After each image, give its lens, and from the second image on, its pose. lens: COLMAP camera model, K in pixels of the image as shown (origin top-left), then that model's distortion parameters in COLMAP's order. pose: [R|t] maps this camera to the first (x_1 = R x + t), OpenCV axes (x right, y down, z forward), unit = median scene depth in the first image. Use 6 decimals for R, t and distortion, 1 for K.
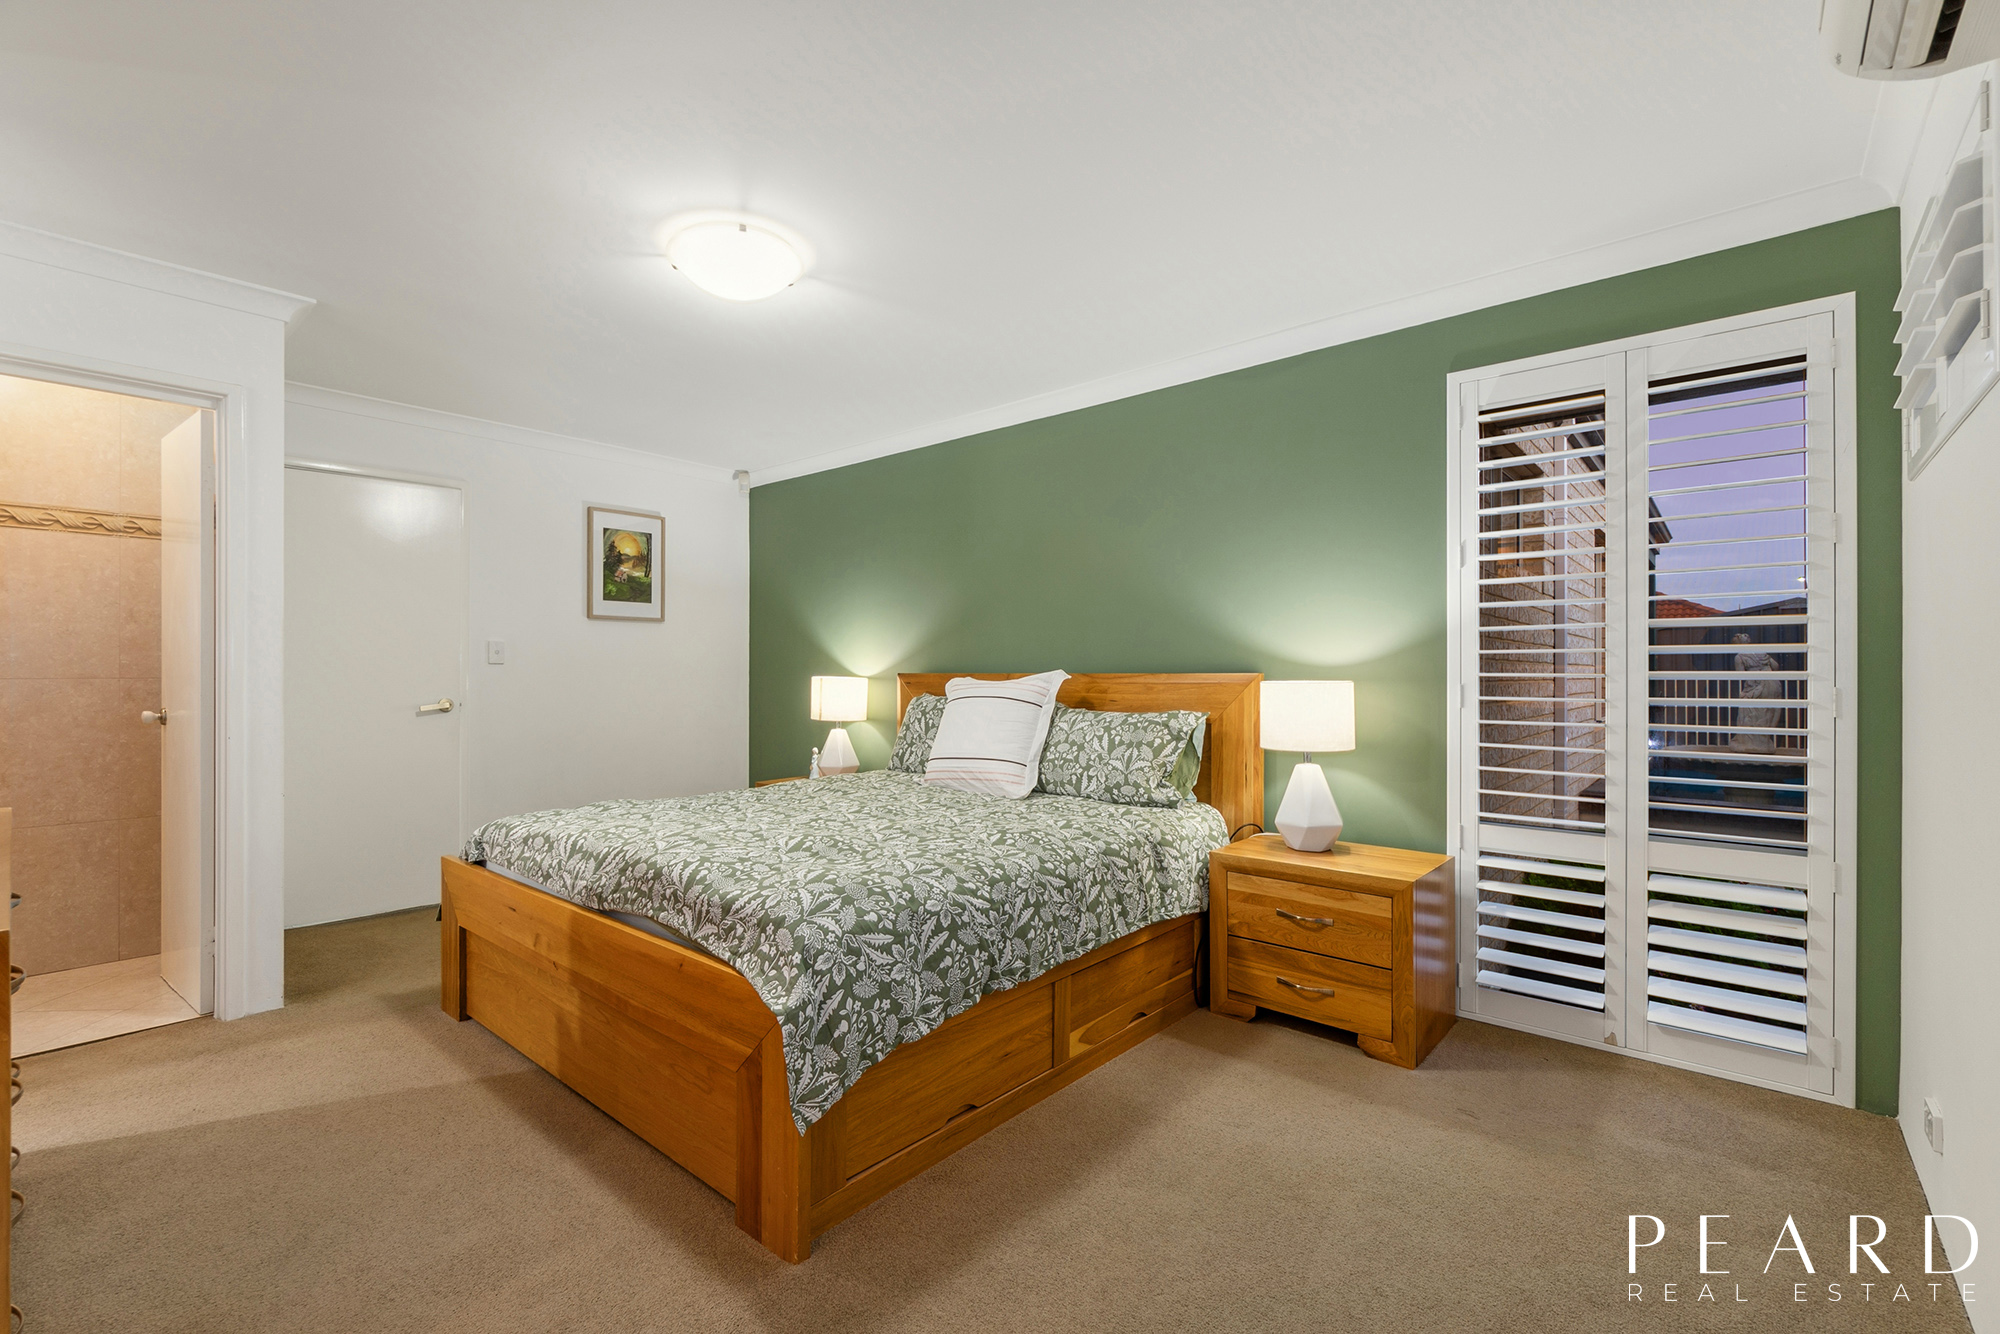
lens RADIAL K [[869.4, 0, 994.5], [0, 869.4, 674.4], [0, 0, 1]] dist [-0.010750, 0.000005]
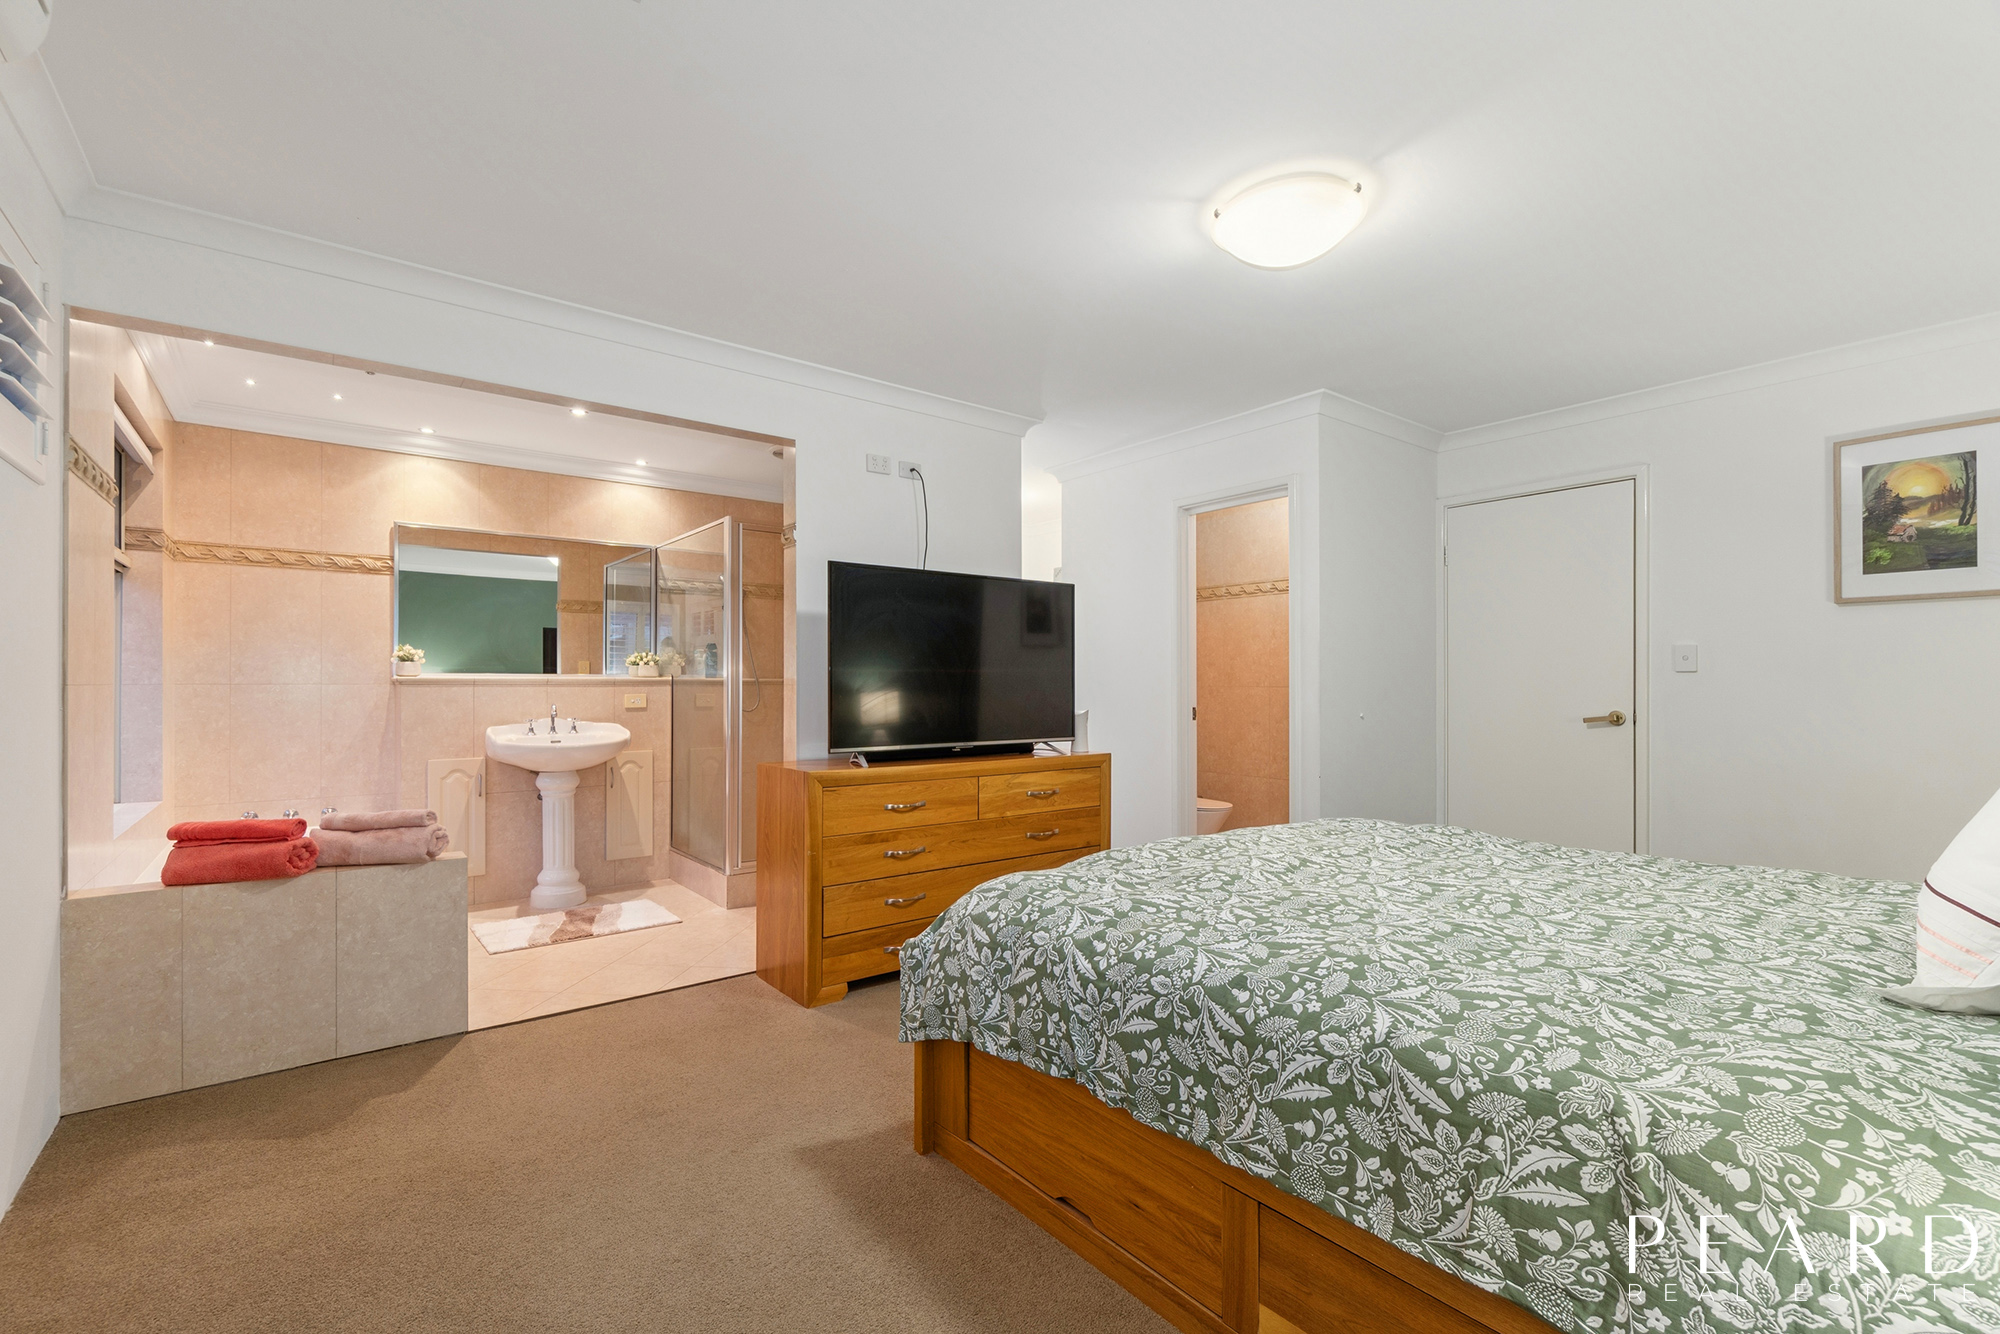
lens RADIAL K [[869.4, 0, 990.1], [0, 869.4, 682.4], [0, 0, 1]] dist [-0.010750, 0.000005]
pose [[-0.198032, -0.003946, -0.980188, 0.685104], [-0.000432, 0.999992, -0.003938, 0.003412], [0.980195, -0.000357, -0.198032, 0.935399]]
